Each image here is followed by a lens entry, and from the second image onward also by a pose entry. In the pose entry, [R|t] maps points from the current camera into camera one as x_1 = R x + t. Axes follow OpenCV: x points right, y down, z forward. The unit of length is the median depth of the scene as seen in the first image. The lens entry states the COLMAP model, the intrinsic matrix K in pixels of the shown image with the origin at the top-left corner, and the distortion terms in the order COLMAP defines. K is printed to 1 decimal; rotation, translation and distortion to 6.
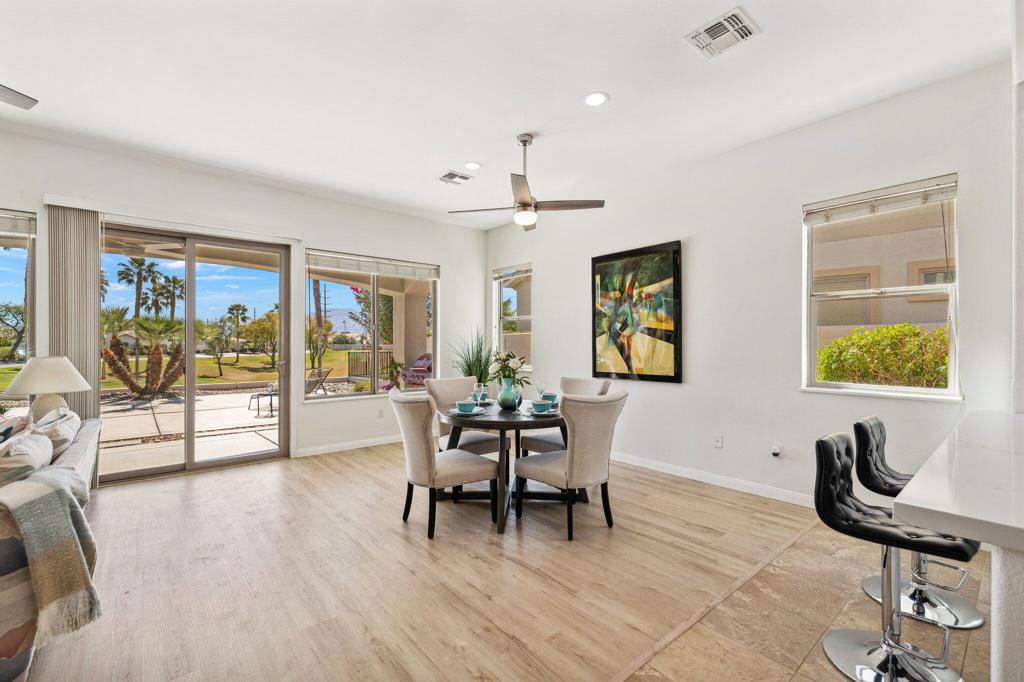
lens RADIAL K [[438.2, 0, 512.4], [0, 438.2, 343.3], [0, 0, 1]] dist [0.001048, 0.000197]
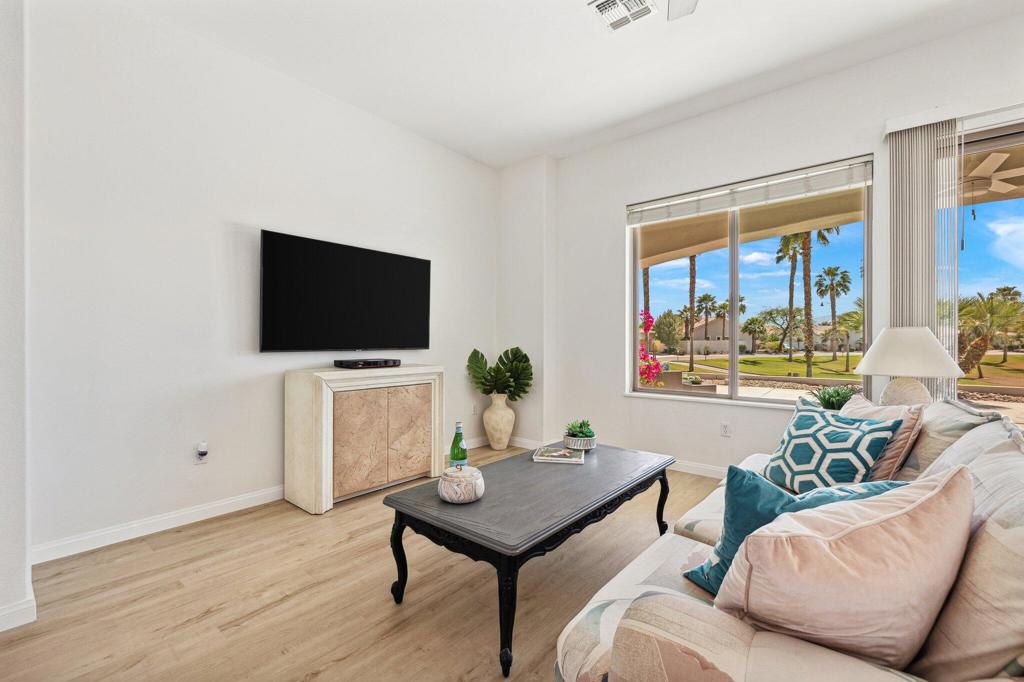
lens RADIAL K [[438.2, 0, 512.4], [0, 438.2, 343.3], [0, 0, 1]] dist [0.001048, 0.000197]
pose [[0.175293, 0.006757, -0.984493, -0.309613], [0.002470, 0.999970, 0.007303, 0.035356], [0.984513, -0.003712, 0.175271, 0.156791]]
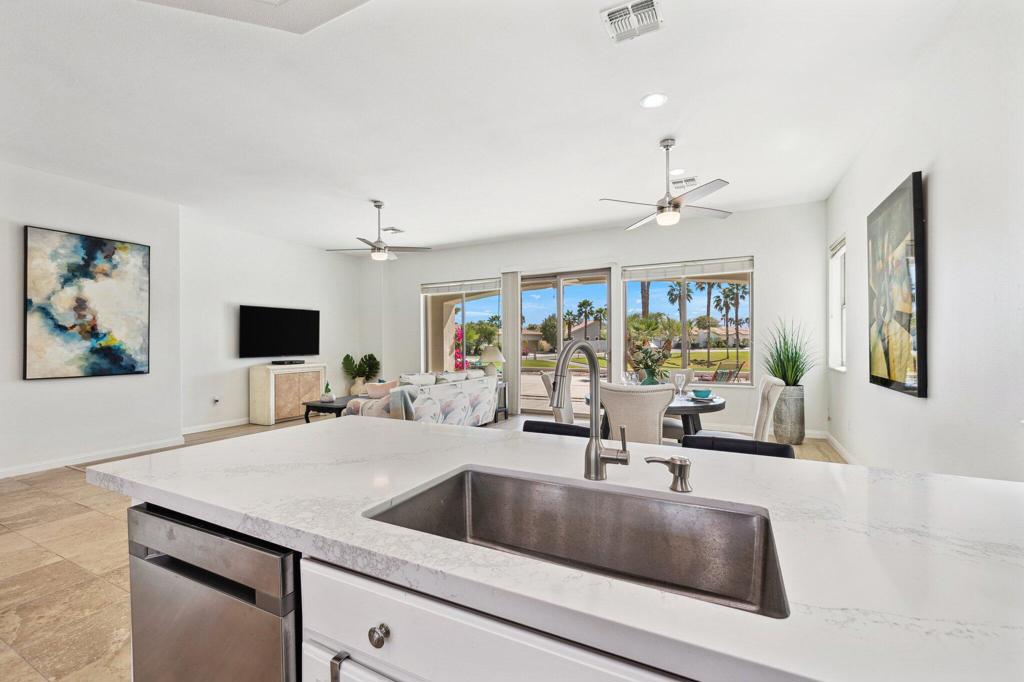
lens RADIAL K [[431.8, 0, 512.2], [0, 431.8, 342.8], [0, 0, 1]] dist [0.000169, 0.000145]
pose [[0.384933, 0.002654, -0.922941, 0.645175], [0.009518, 0.999931, 0.006845, 0.001577], [0.922895, -0.011419, 0.384881, 0.192546]]
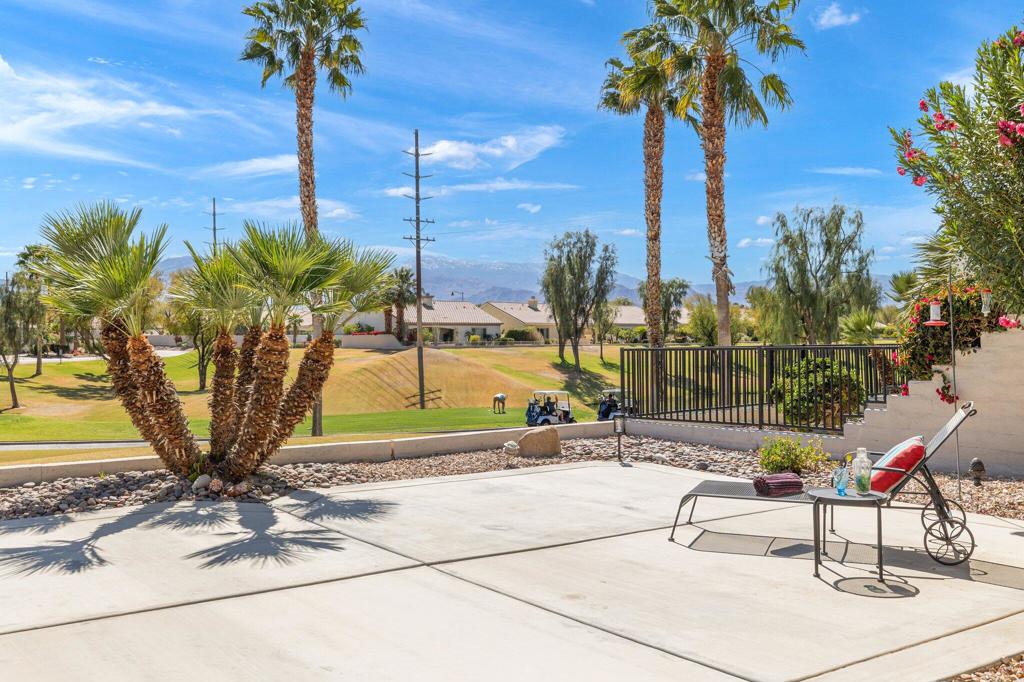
lens RADIAL K [[1002.0, 0, 509.5], [0, 1002.0, 335.8], [0, 0, 1]] dist [0.002118, -0.003876]
pose [[0.996435, -0.003961, -0.084273, -1.315273], [0.004257, 0.999985, 0.003330, 0.022539], [0.084258, -0.003677, 0.996437, 0.655694]]
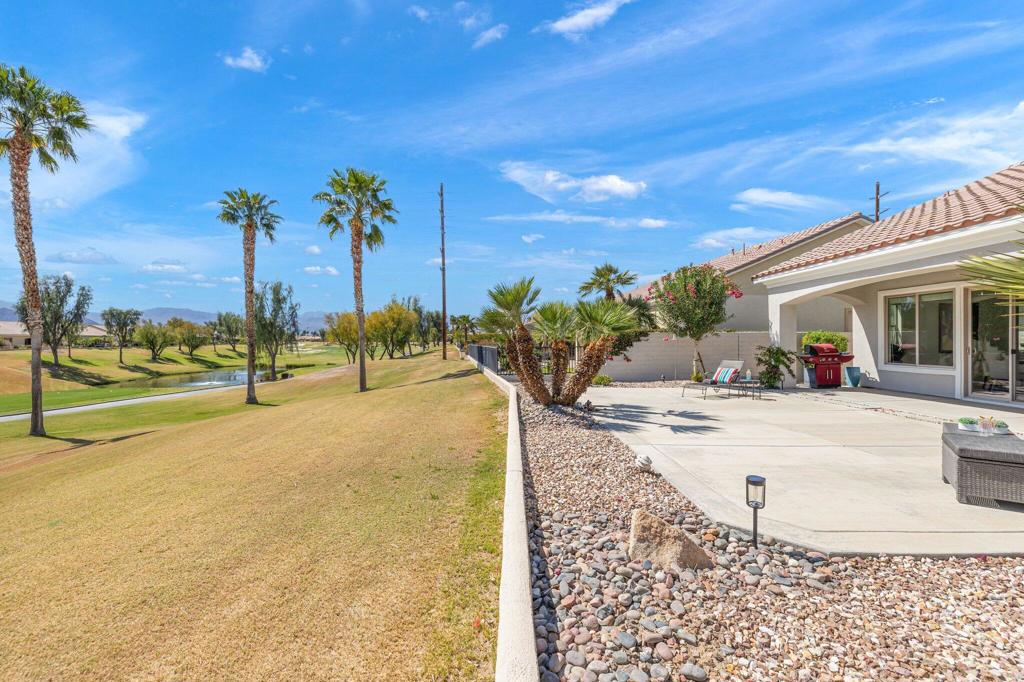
lens RADIAL K [[434.5, 0, 513.5], [0, 434.5, 344.9], [0, 0, 1]] dist [0.003427, 0.000213]
pose [[0.638576, -0.006341, 0.769533, -3.448849], [-0.000878, 0.999959, 0.008969, 0.020401], [-0.769559, -0.006403, 0.638544, 1.387347]]
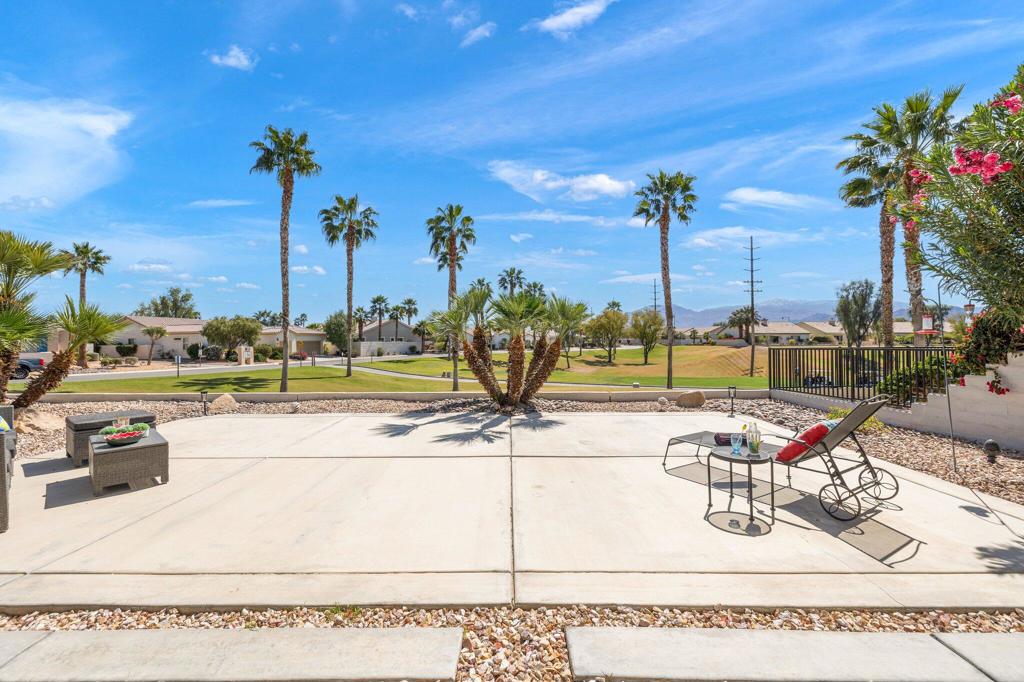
lens RADIAL K [[435.2, 0, 510.8], [0, 435.2, 341.8], [0, 0, 1]] dist [0.002511, 0.000309]
pose [[0.757068, -0.001346, -0.653335, -0.828892], [0.005987, 0.999970, 0.004877, 0.020766], [0.653309, -0.007604, 0.757053, 1.058560]]
